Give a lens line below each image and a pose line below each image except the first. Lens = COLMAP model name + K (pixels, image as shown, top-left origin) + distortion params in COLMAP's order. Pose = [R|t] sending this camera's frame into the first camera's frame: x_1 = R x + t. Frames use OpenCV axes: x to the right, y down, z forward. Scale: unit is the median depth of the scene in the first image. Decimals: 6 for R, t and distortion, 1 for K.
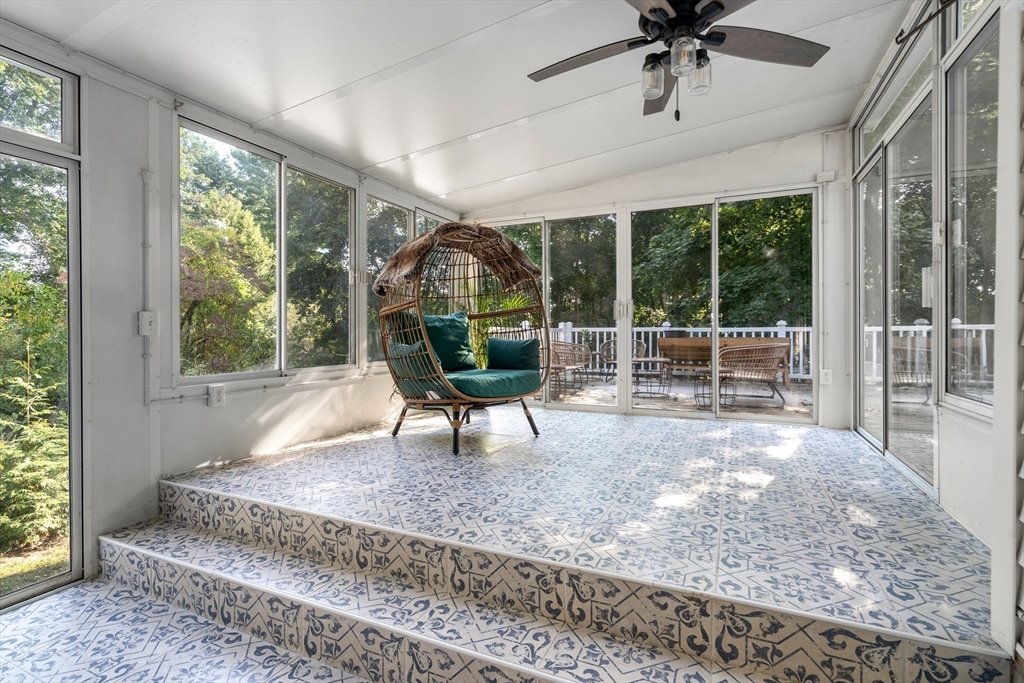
lens RADIAL K [[477.8, 0, 514.4], [0, 477.8, 335.9], [0, 0, 1]] dist [0.000120, 0.000146]
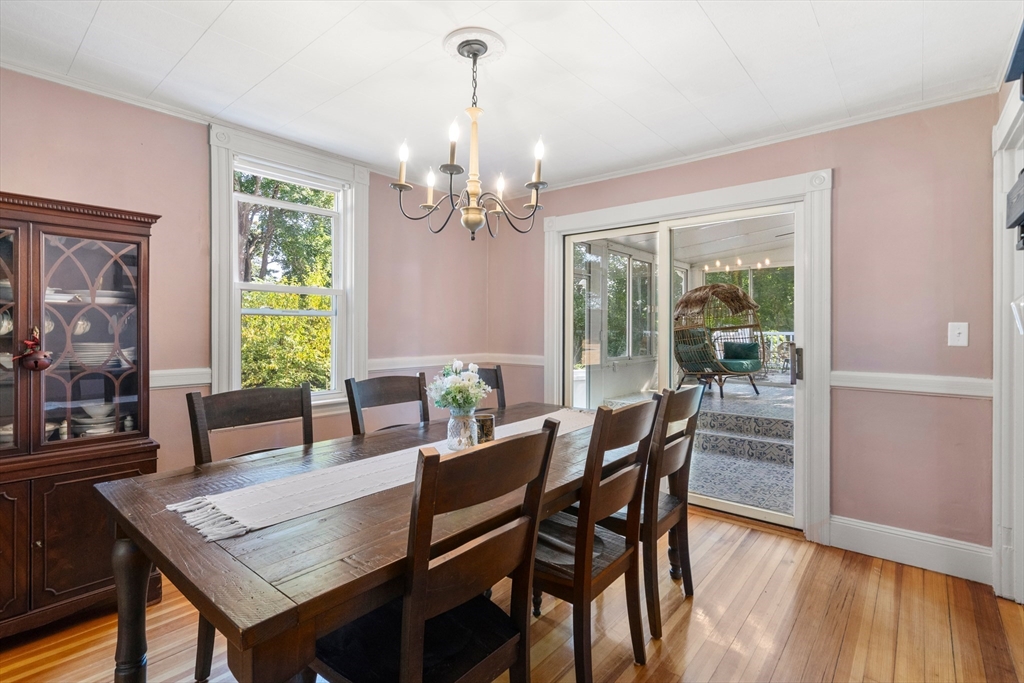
lens RADIAL K [[479.6, 0, 512.4], [0, 479.6, 323.7], [0, 0, 1]] dist [-0.001262, 0.000105]
pose [[0.961860, 0.006210, -0.273470, -0.367236], [-0.008400, 0.999941, -0.006836, -0.047875], [0.273412, 0.008873, 0.961856, -1.076843]]
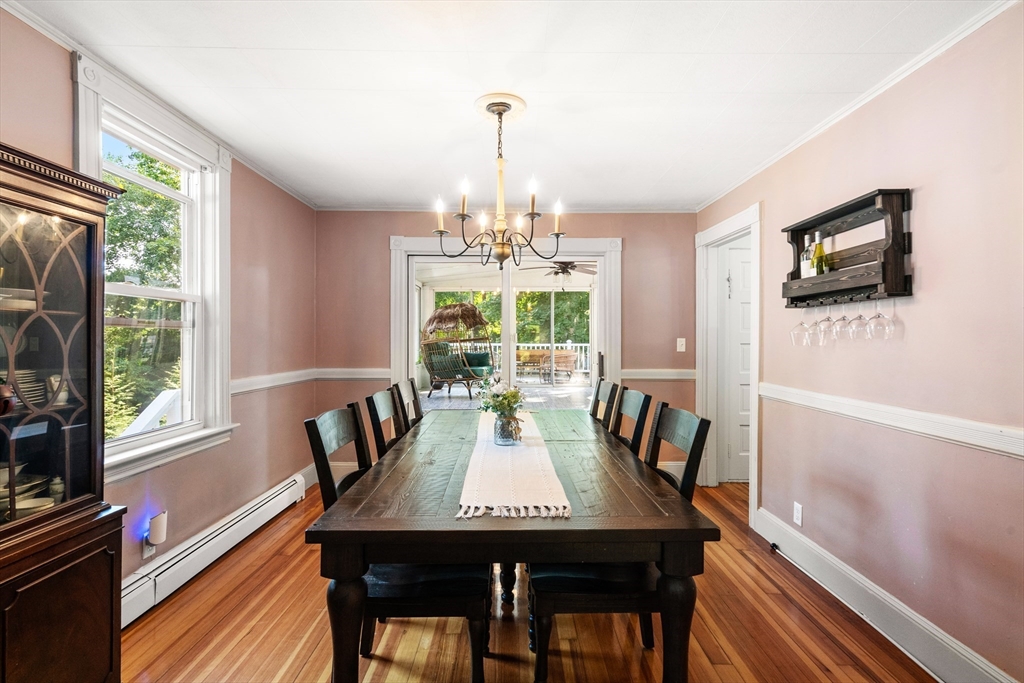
lens RADIAL K [[477.8, 0, 514.4], [0, 477.8, 335.9], [0, 0, 1]] dist [0.000120, 0.000146]
pose [[0.908573, 0.010841, 0.417584, -0.815449], [-0.006933, 0.999917, -0.010875, -0.049954], [-0.417668, 0.006986, 0.908573, -1.159346]]
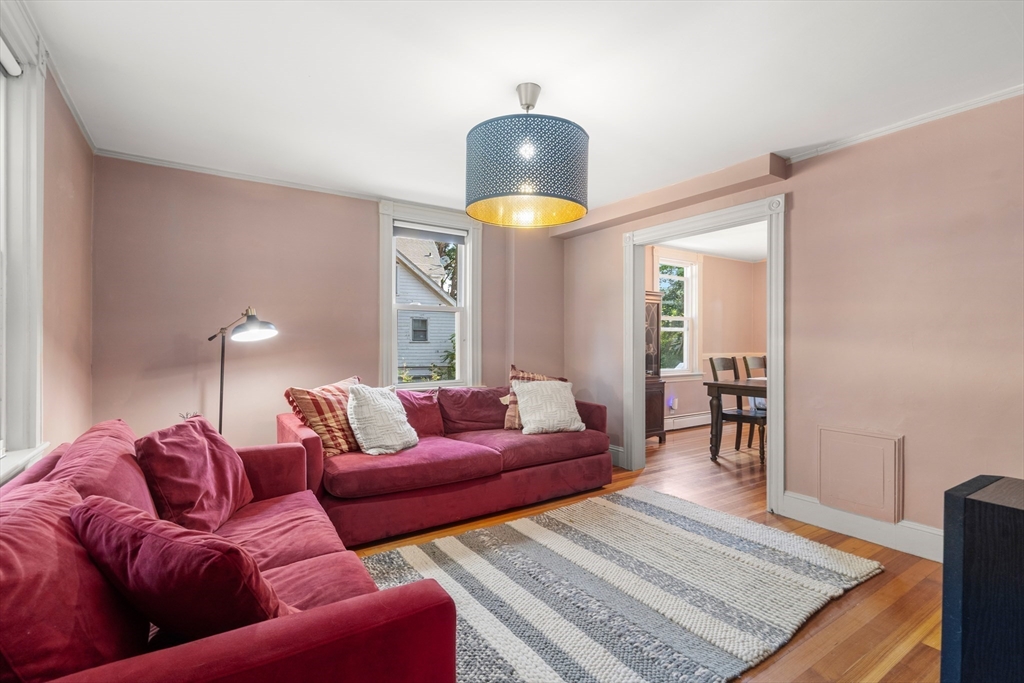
lens RADIAL K [[477.8, 0, 514.4], [0, 477.8, 335.9], [0, 0, 1]] dist [0.000120, 0.000146]
pose [[0.850714, 0.009853, -0.525536, -0.563738], [-0.012698, 0.999918, -0.001809, -0.033459], [0.525475, 0.008212, 0.850769, -2.170416]]
